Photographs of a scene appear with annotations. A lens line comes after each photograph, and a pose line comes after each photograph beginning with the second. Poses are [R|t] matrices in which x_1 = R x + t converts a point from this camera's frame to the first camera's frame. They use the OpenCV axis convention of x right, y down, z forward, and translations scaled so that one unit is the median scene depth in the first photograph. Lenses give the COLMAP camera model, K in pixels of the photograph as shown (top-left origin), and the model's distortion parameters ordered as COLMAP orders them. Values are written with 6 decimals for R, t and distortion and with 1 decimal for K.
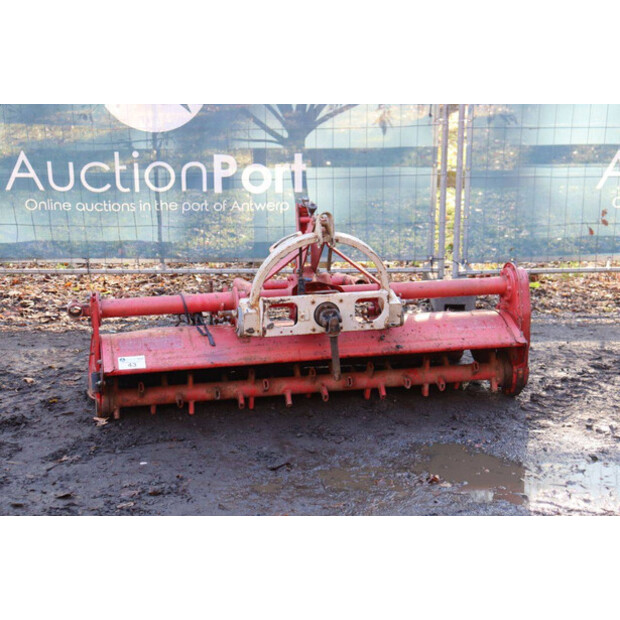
lens RADIAL K [[1157.1, 0, 310.1], [0, 1157.1, 308.7], [0, 0, 1]] dist [0.231208, 0.000000]
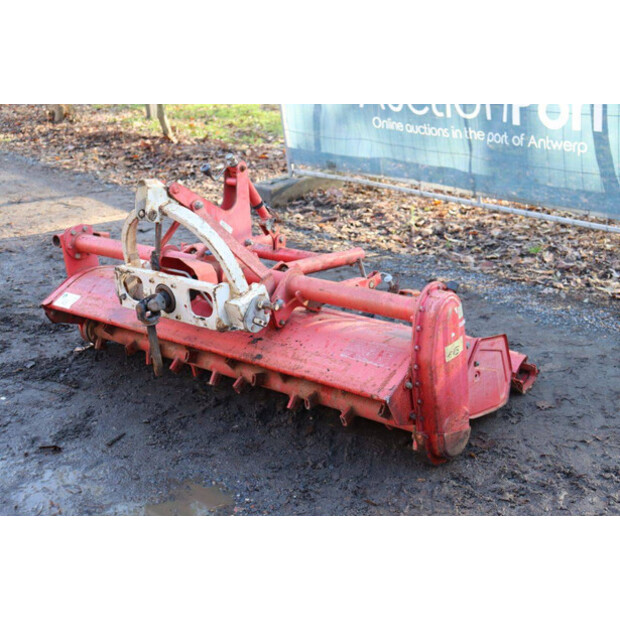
lens RADIAL K [[935.9, 0, 308.6], [0, 935.9, 313.2], [0, 0, 1]] dist [0.119494, 0.000000]
pose [[0.599751, 0.240273, -0.763261, 0.561319], [-0.117146, 0.969941, 0.213285, -0.133013], [0.791565, -0.038505, 0.609870, 0.608062]]
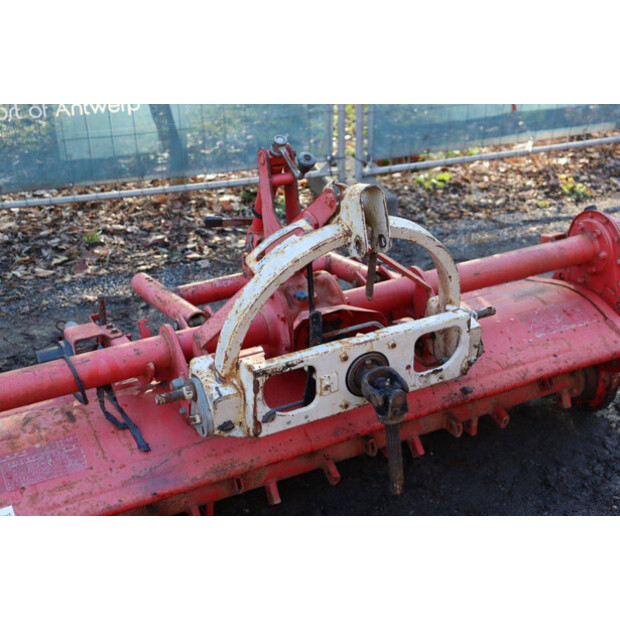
lens RADIAL K [[935.9, 0, 308.1], [0, 935.9, 310.2], [0, 0, 1]] dist [0.119494, 0.000000]
pose [[0.964050, -0.126653, 0.233594, -0.098011], [0.080266, 0.976834, 0.198373, -0.100300], [-0.253307, -0.172492, 0.951883, 0.561211]]
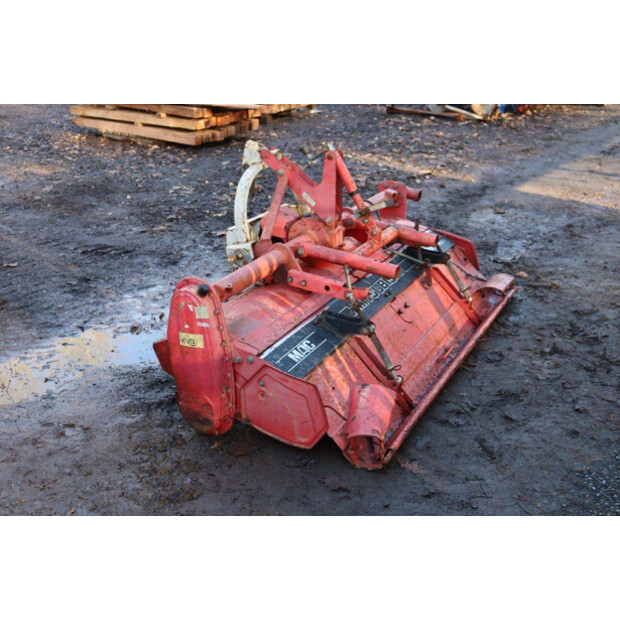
lens RADIAL K [[739.5, 0, 306.5], [0, 739.5, 310.5], [0, 0, 1]] dist [-0.003582, 0.000000]
pose [[-0.643564, 0.313072, -0.698435, 0.481256], [-0.138074, 0.850061, 0.508264, -0.284902], [0.752835, 0.423536, -0.503841, 1.326231]]
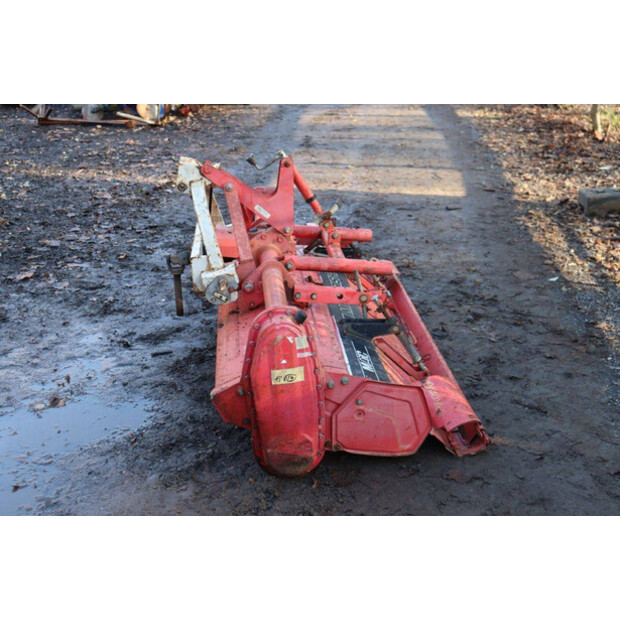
lens RADIAL K [[771.2, 0, 311.9], [0, 771.2, 309.1], [0, 0, 1]] dist [-0.001497, 0.000000]
pose [[-0.109506, 0.382156, -0.917587, 0.602380], [-0.198452, 0.896147, 0.396910, -0.228035], [0.973974, 0.225561, -0.022294, 1.038023]]
